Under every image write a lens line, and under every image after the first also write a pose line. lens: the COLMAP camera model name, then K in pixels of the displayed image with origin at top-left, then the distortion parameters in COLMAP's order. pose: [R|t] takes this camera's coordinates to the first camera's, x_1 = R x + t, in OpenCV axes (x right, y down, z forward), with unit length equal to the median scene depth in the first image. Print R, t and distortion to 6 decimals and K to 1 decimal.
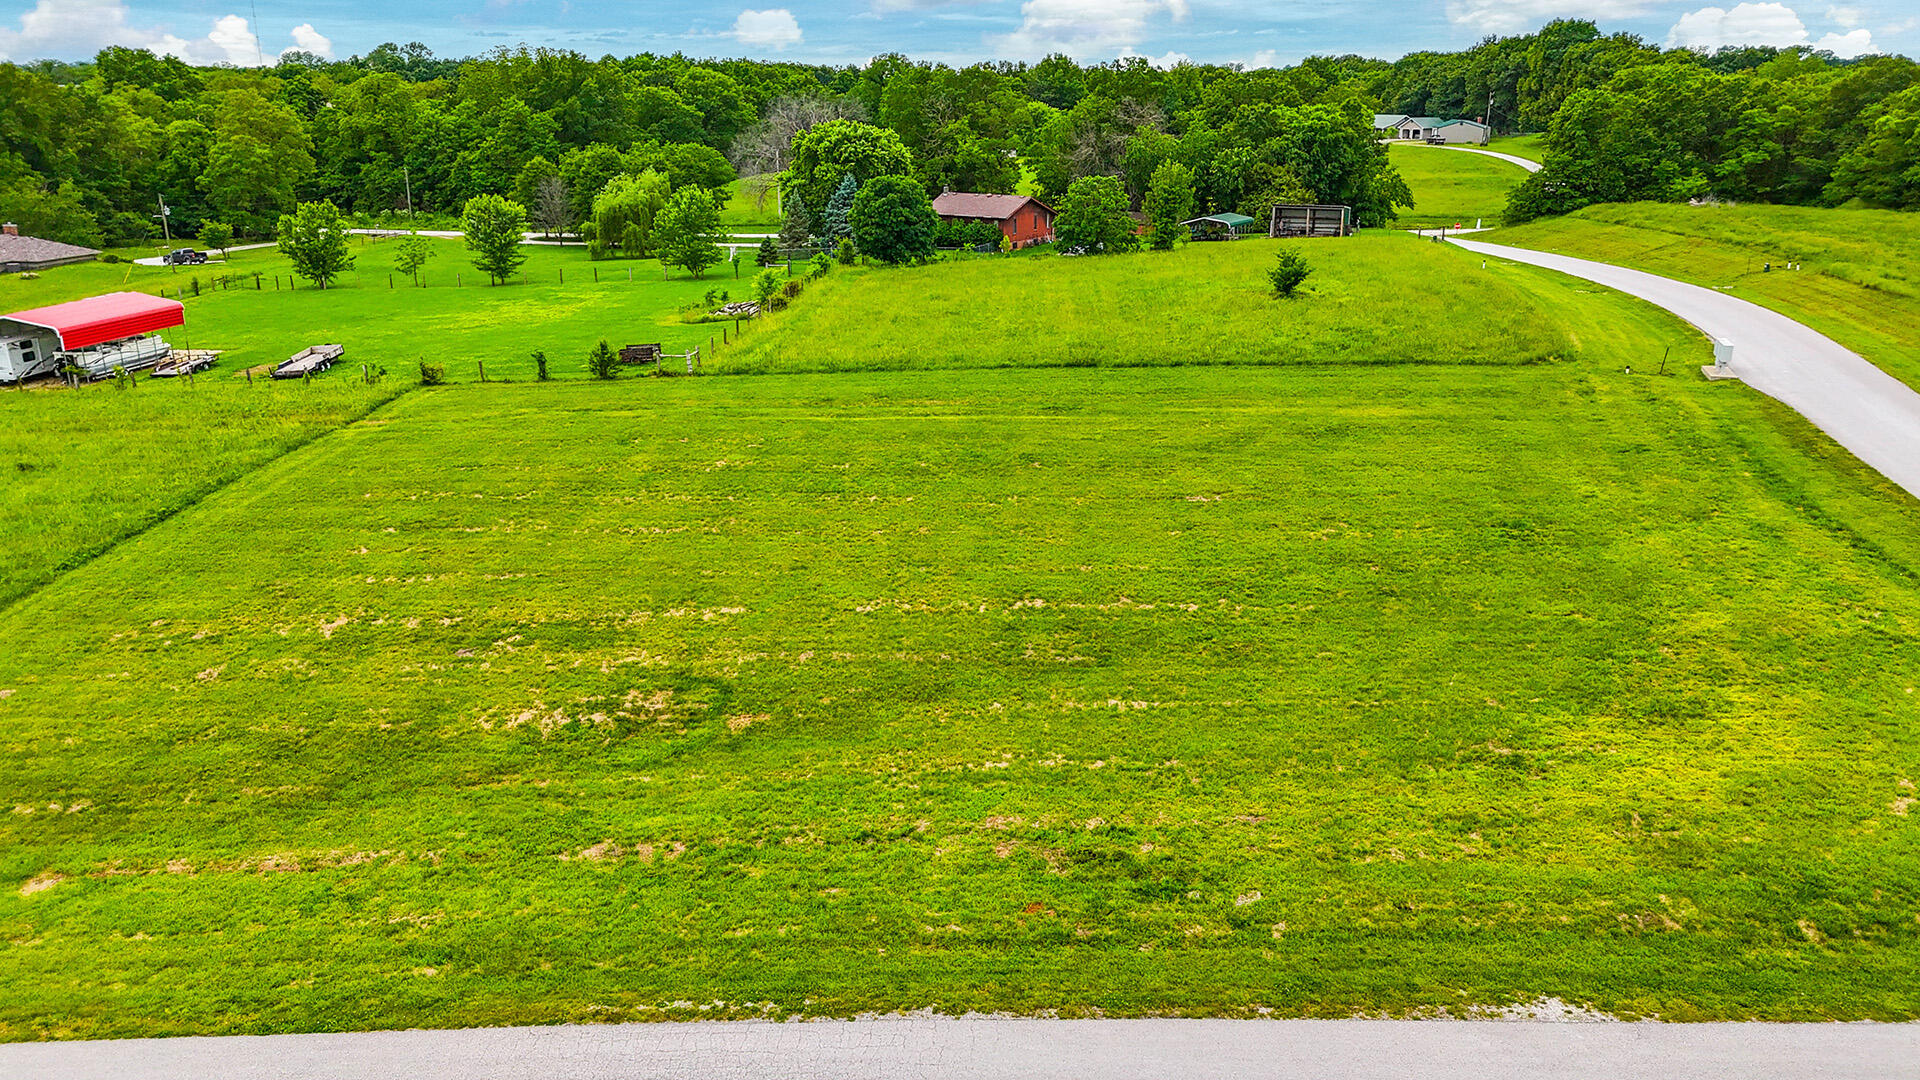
lens RADIAL K [[1414.8, 0, 957.2], [0, 1414.8, 535.5], [0, 0, 1]] dist [0.074422, -0.034005]
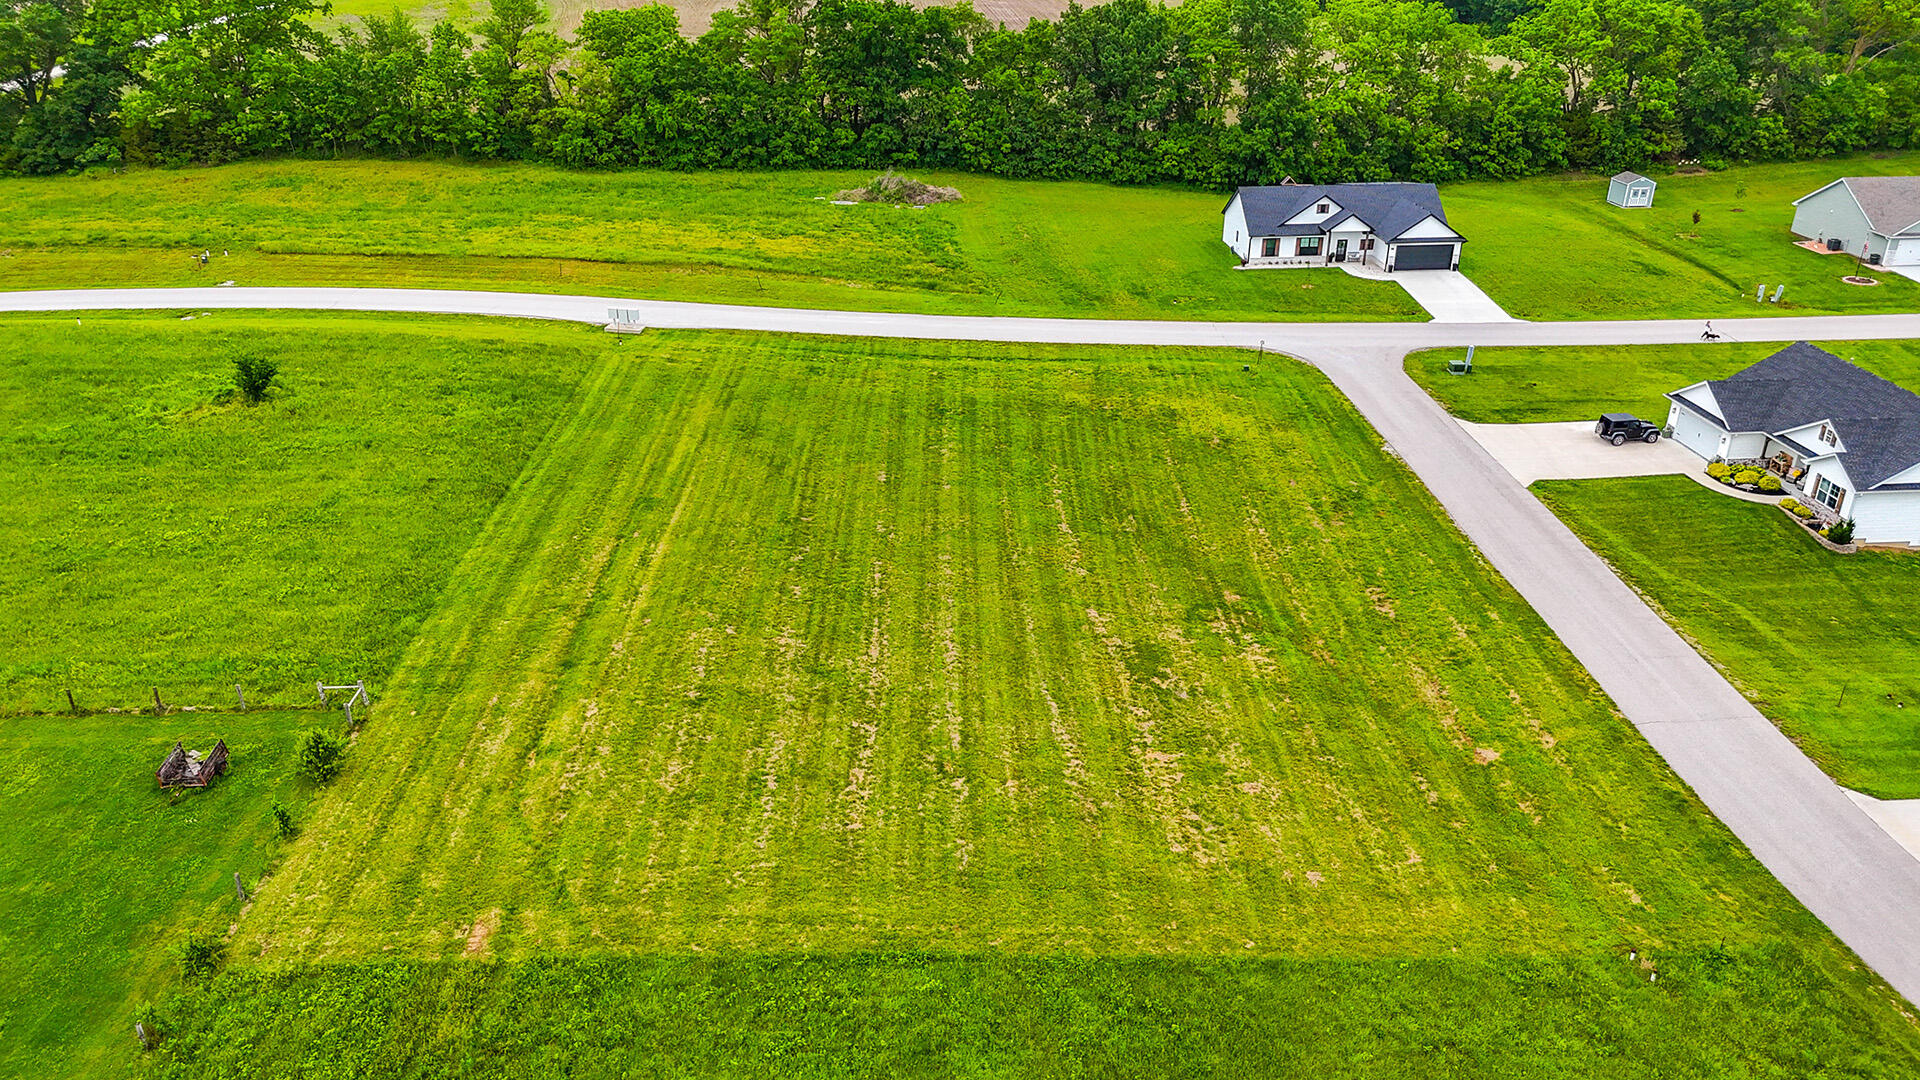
lens RADIAL K [[1414.8, 0, 956.8], [0, 1414.8, 535.8], [0, 0, 1]] dist [0.074422, -0.034005]
pose [[-0.117580, -0.418051, 0.900782, -0.561200], [0.294701, 0.851524, 0.433657, -0.275030], [-0.948328, 0.316451, 0.023077, 0.399814]]
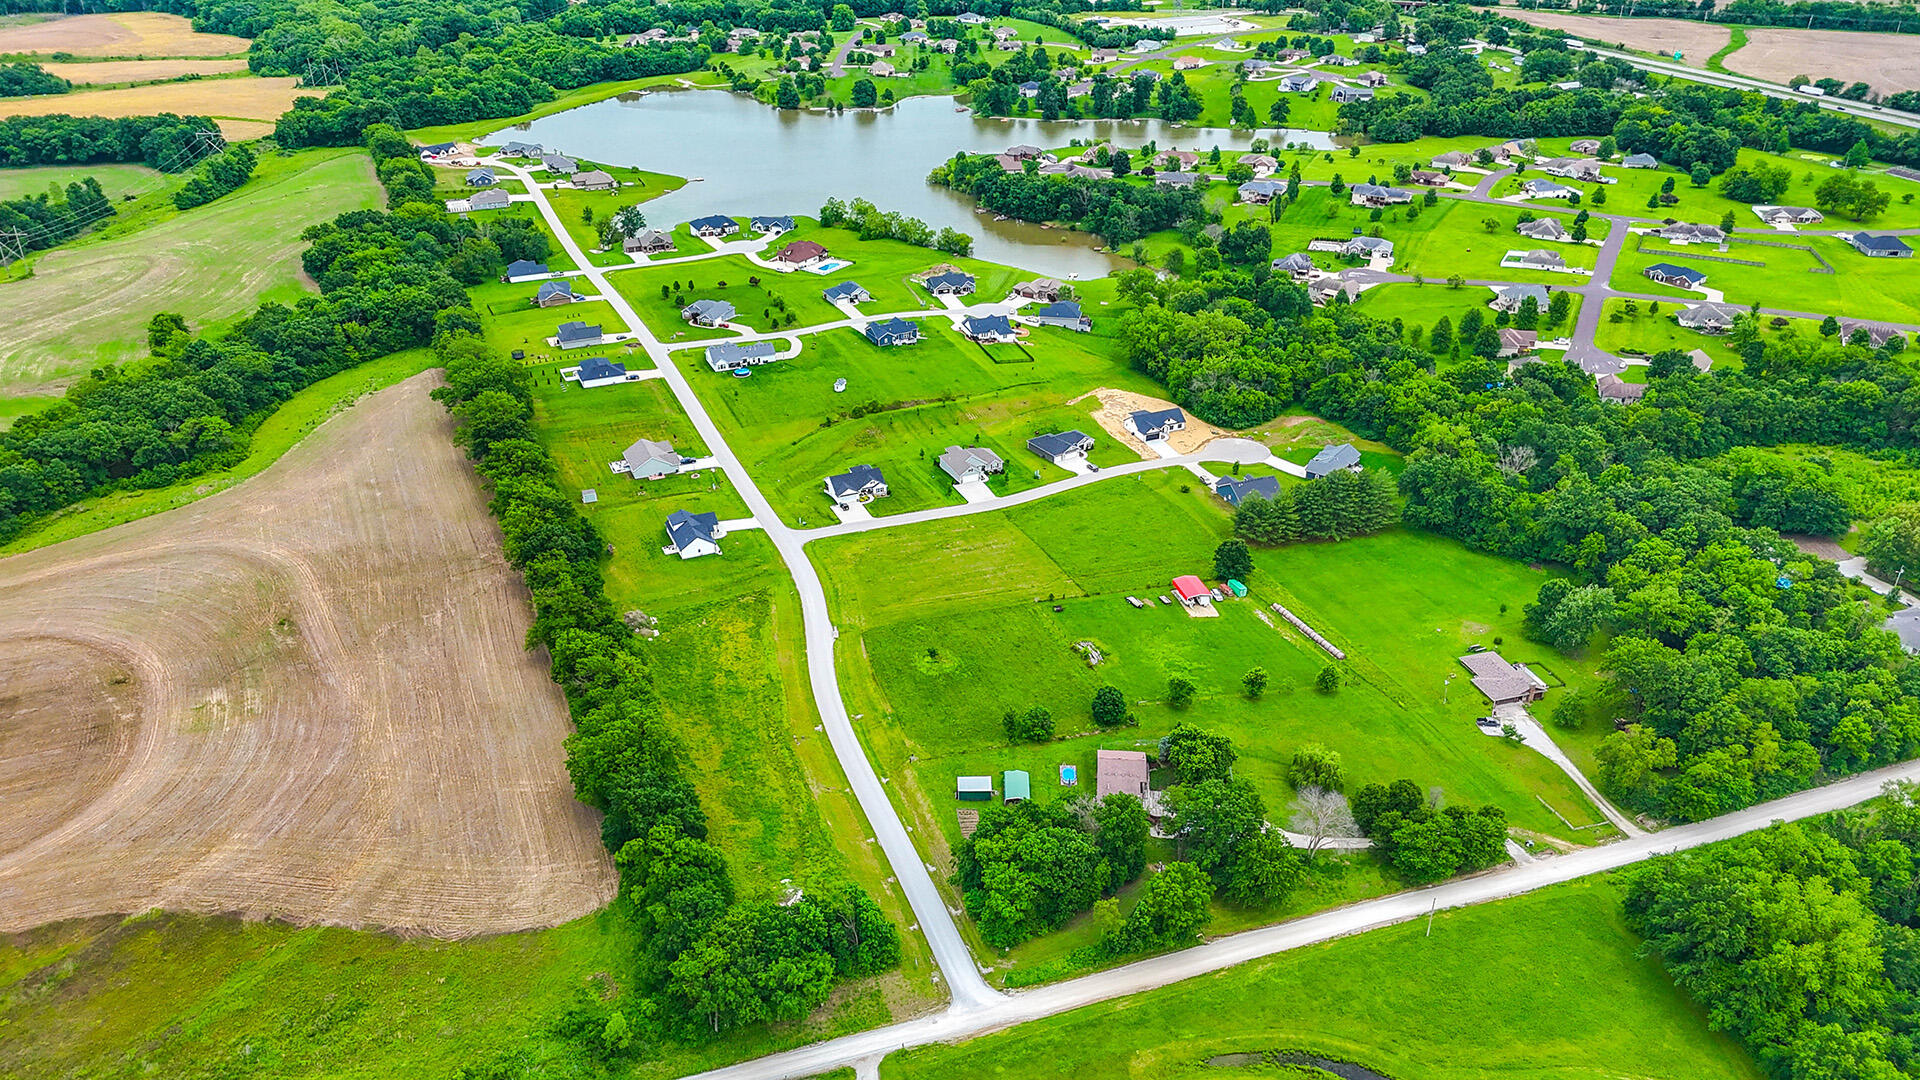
lens RADIAL K [[1414.8, 0, 960.6], [0, 1414.8, 535.5], [0, 0, 1]] dist [0.074422, -0.034005]
pose [[-0.900486, 0.206030, -0.382983, 1.111714], [-0.127958, 0.716148, 0.686119, -2.152010], [0.415633, 0.666847, -0.618518, 2.273945]]
